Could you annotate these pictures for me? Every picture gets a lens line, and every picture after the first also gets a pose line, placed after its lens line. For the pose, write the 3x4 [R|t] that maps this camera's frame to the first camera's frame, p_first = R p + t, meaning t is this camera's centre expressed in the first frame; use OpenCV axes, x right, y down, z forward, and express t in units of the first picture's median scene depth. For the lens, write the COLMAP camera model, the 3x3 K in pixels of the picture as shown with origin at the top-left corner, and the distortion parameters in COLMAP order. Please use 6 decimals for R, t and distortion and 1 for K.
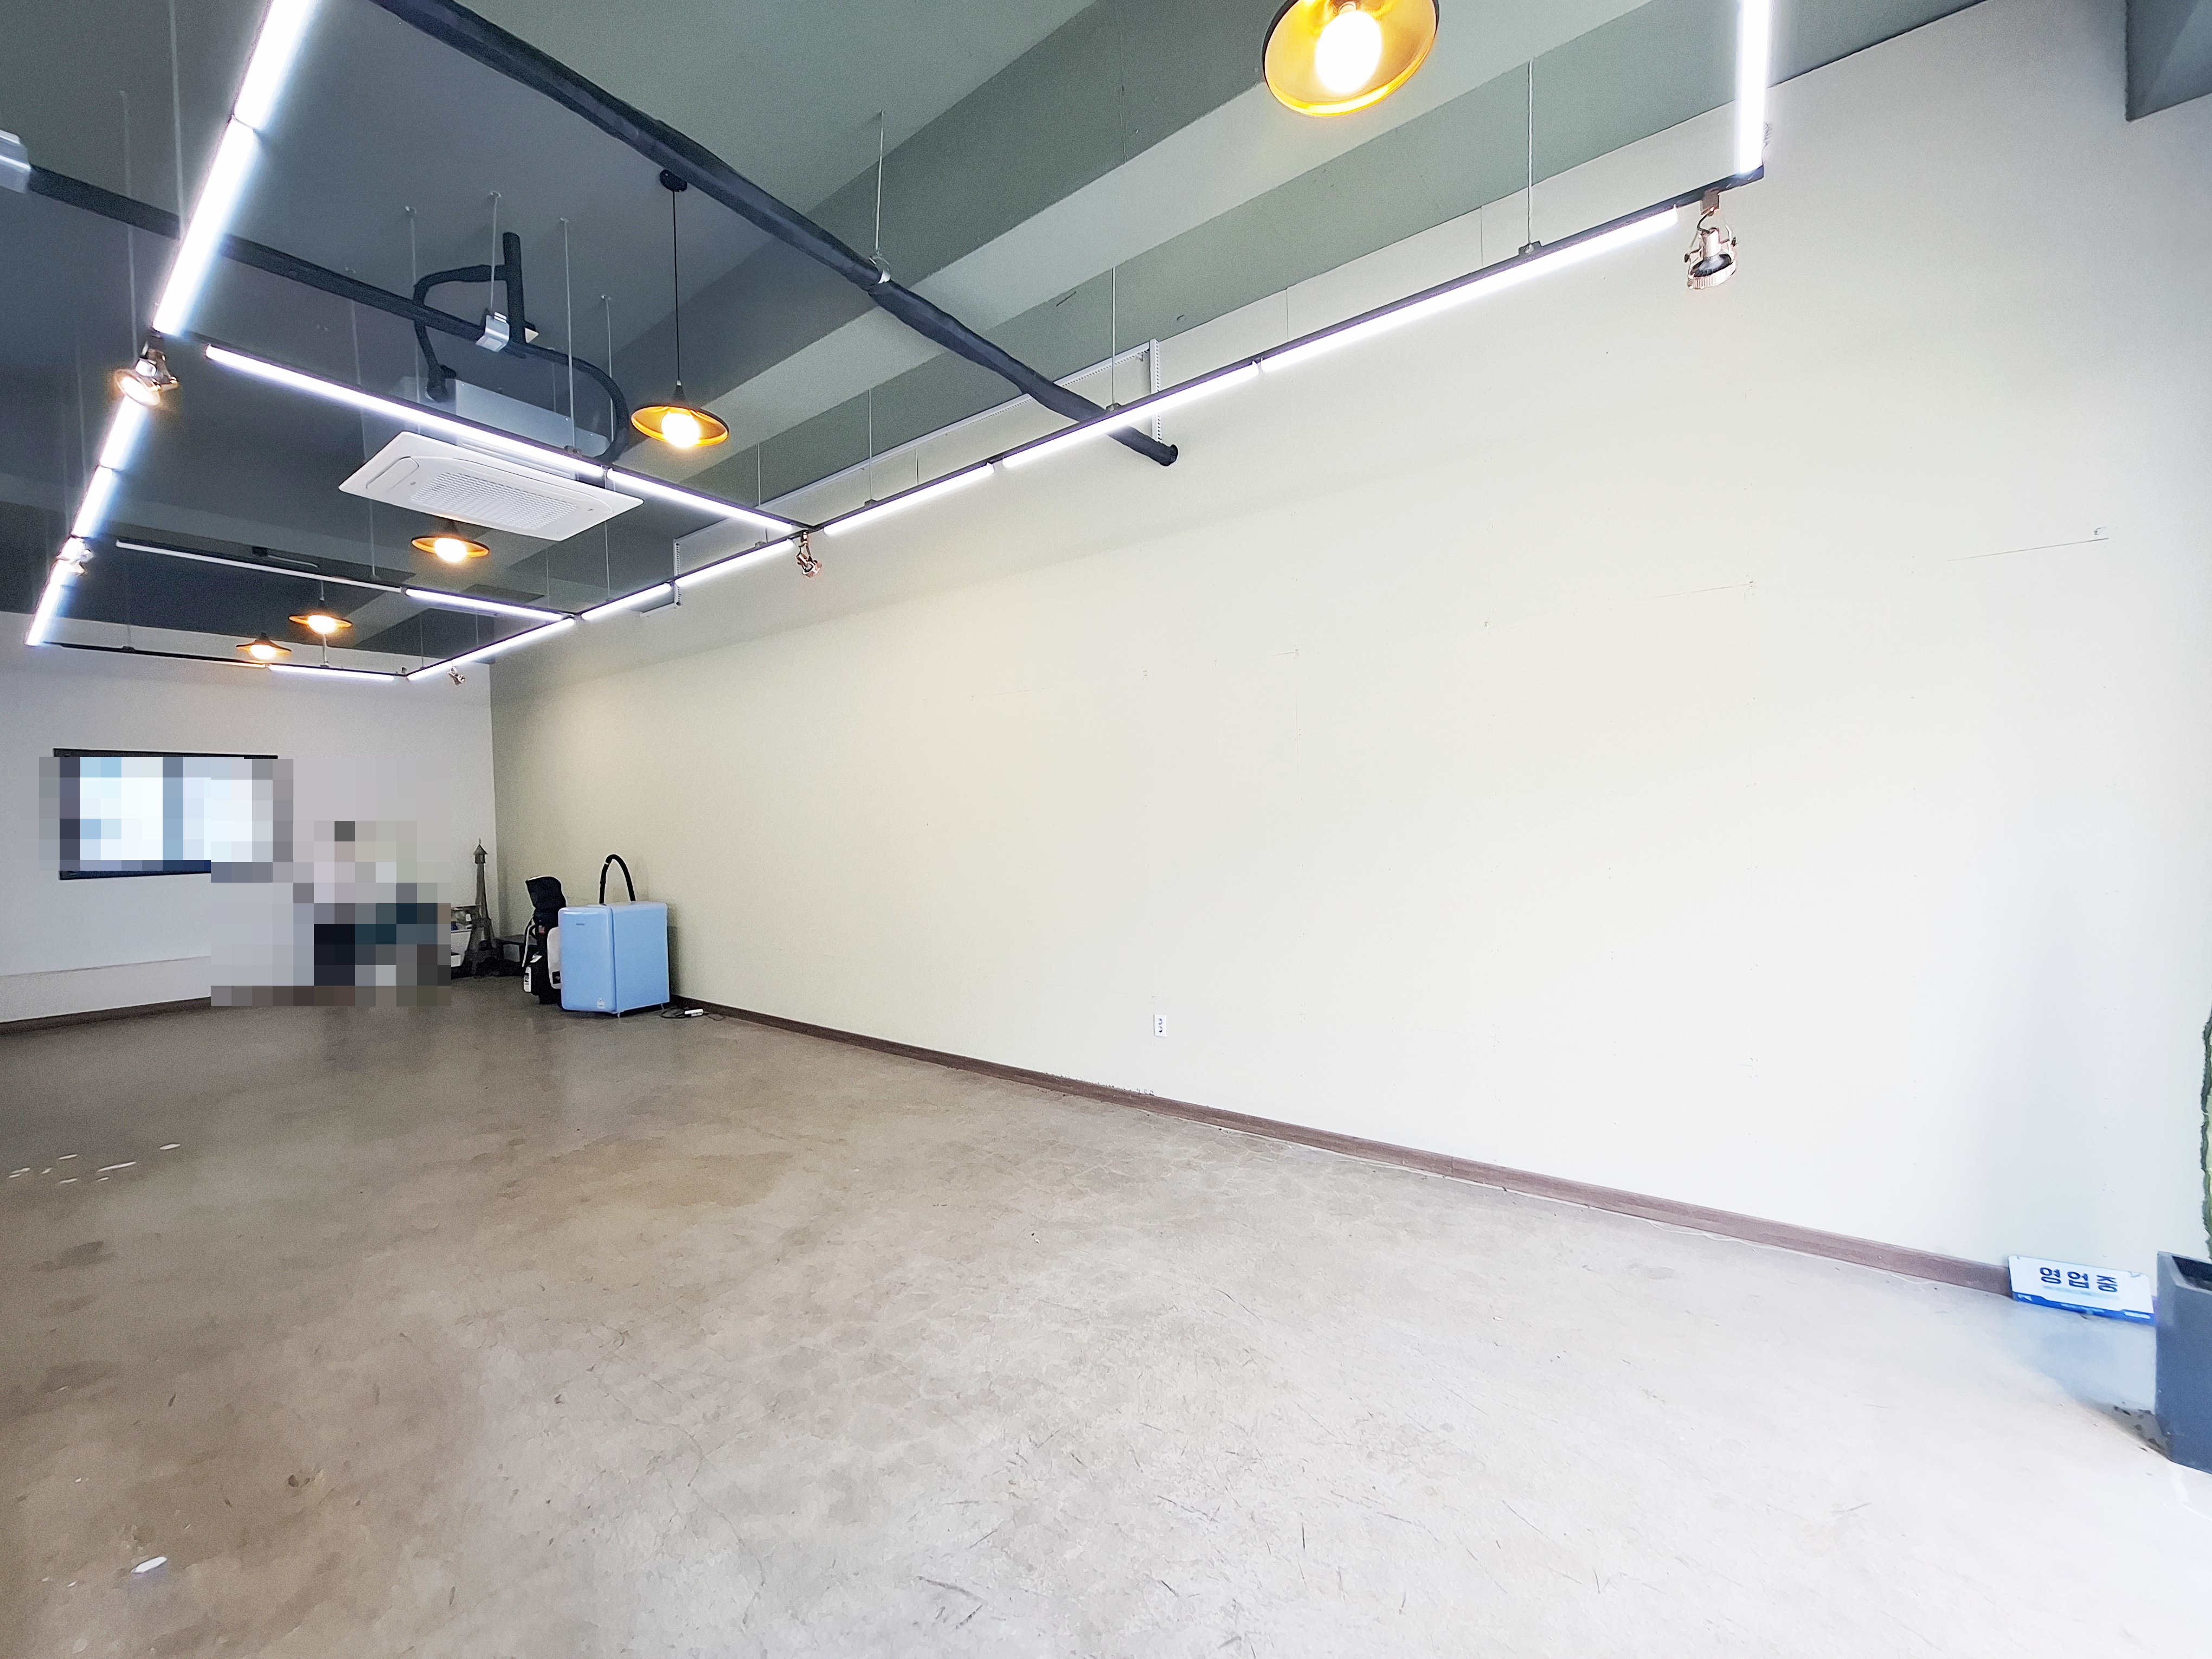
lens RADIAL K [[859.7, 0, 1099.5], [0, 859.7, 813.6], [0, 0, 1]] dist [-0.000064, 0.000035]
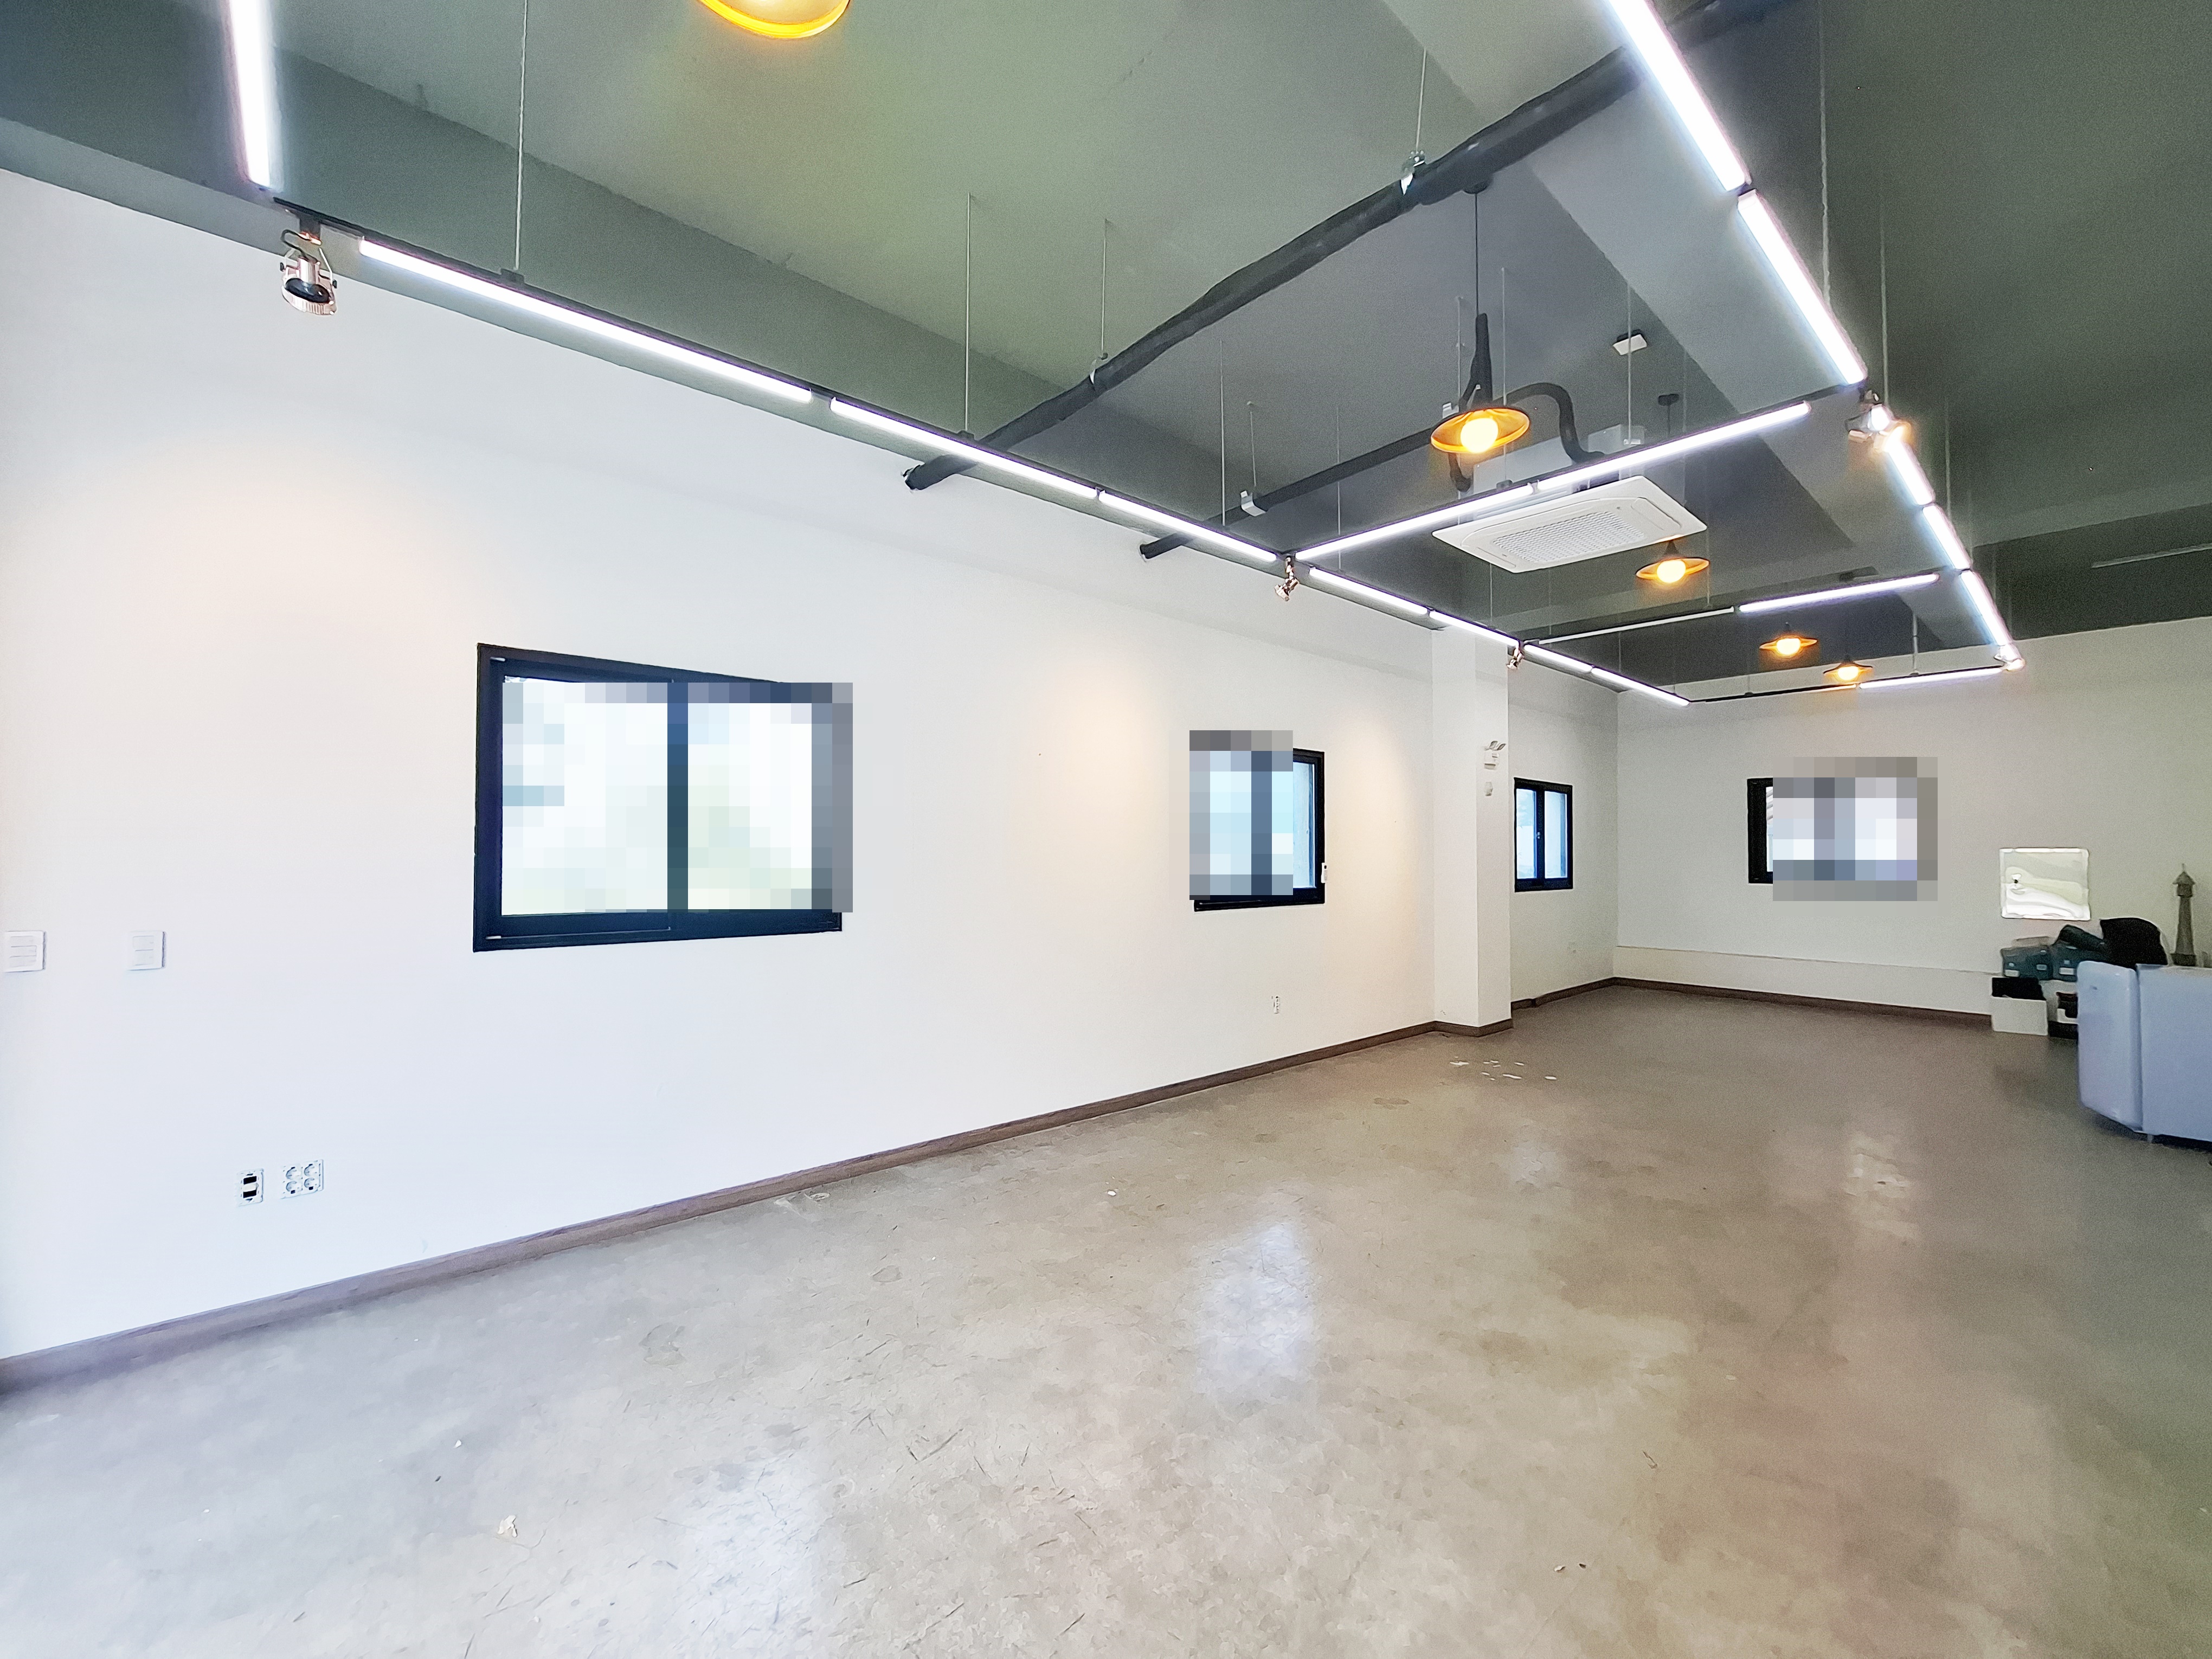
lens RADIAL K [[873.7, 0, 1106.0], [0, 873.7, 829.5], [0, 0, 1]] dist [0.008427, 0.000164]
pose [[-0.207873, -0.003818, -0.978148, 0.701059], [0.008150, 0.999951, -0.005635, -0.006869], [0.978122, -0.009144, -0.207832, 1.001736]]
